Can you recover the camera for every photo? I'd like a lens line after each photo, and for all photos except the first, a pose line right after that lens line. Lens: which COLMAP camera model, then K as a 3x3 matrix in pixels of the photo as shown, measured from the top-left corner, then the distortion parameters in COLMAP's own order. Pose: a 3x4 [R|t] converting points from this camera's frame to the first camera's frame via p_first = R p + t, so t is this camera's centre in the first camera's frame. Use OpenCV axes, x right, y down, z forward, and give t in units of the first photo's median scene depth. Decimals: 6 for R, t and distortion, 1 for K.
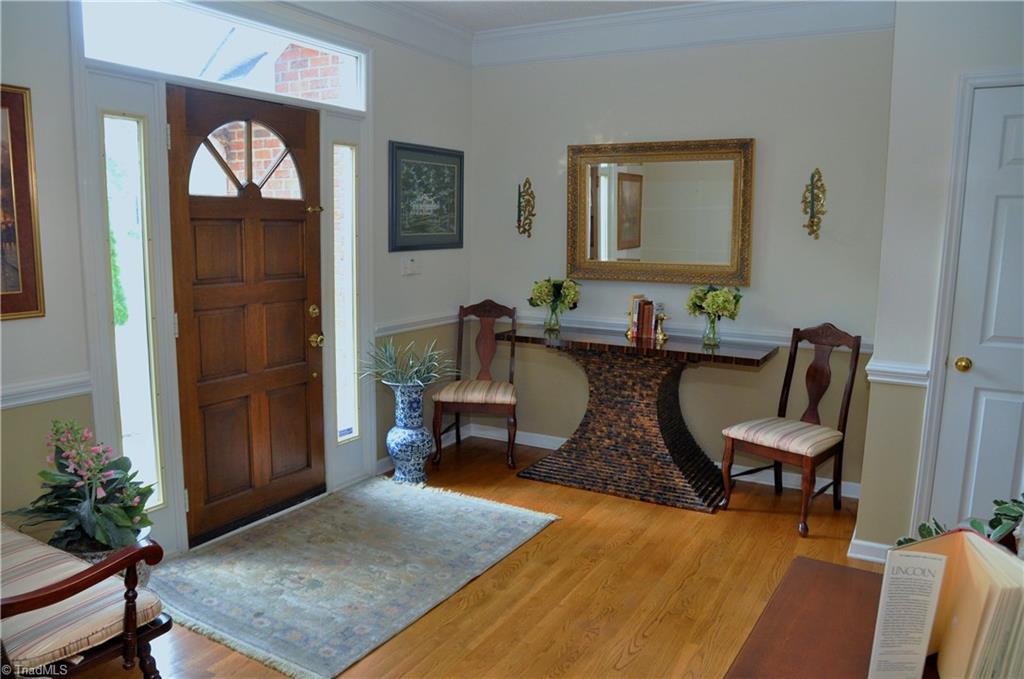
lens RADIAL K [[742.0, 0, 512.0], [0, 742.0, 339.5], [0, 0, 1]] dist [-0.072232, 0.005978]
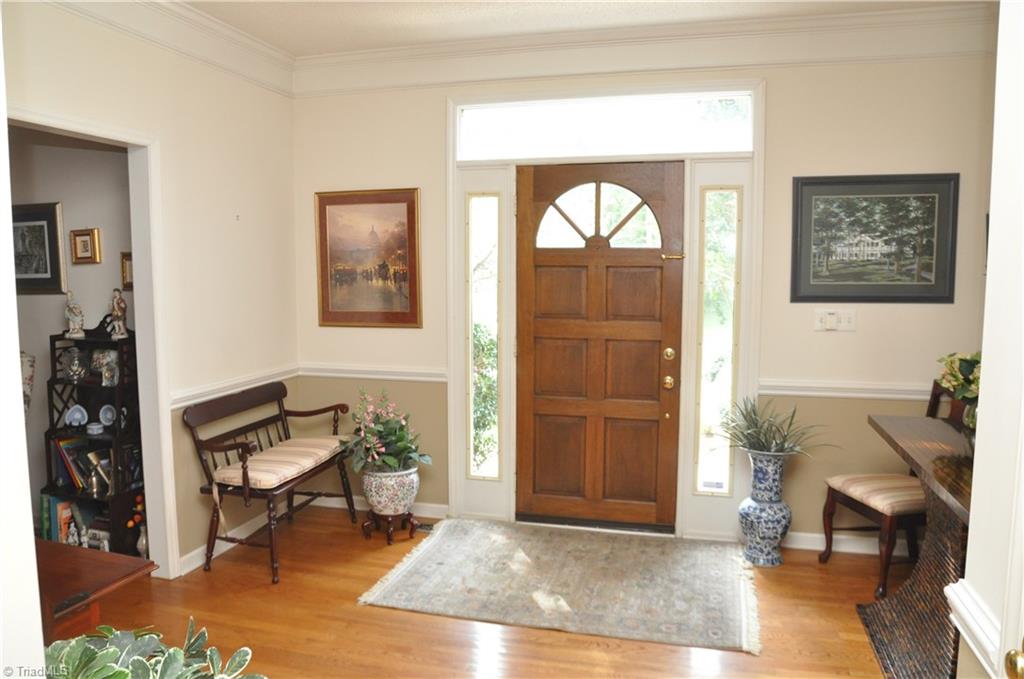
lens RADIAL K [[769.4, 0, 512.0], [0, 769.4, 339.5], [0, 0, 1]] dist [-0.085256, 0.000578]
pose [[0.267117, 0.083435, -0.960045, 0.703225], [-0.142329, 0.988735, 0.046328, -0.077426], [0.953095, 0.124267, 0.275983, 0.493113]]
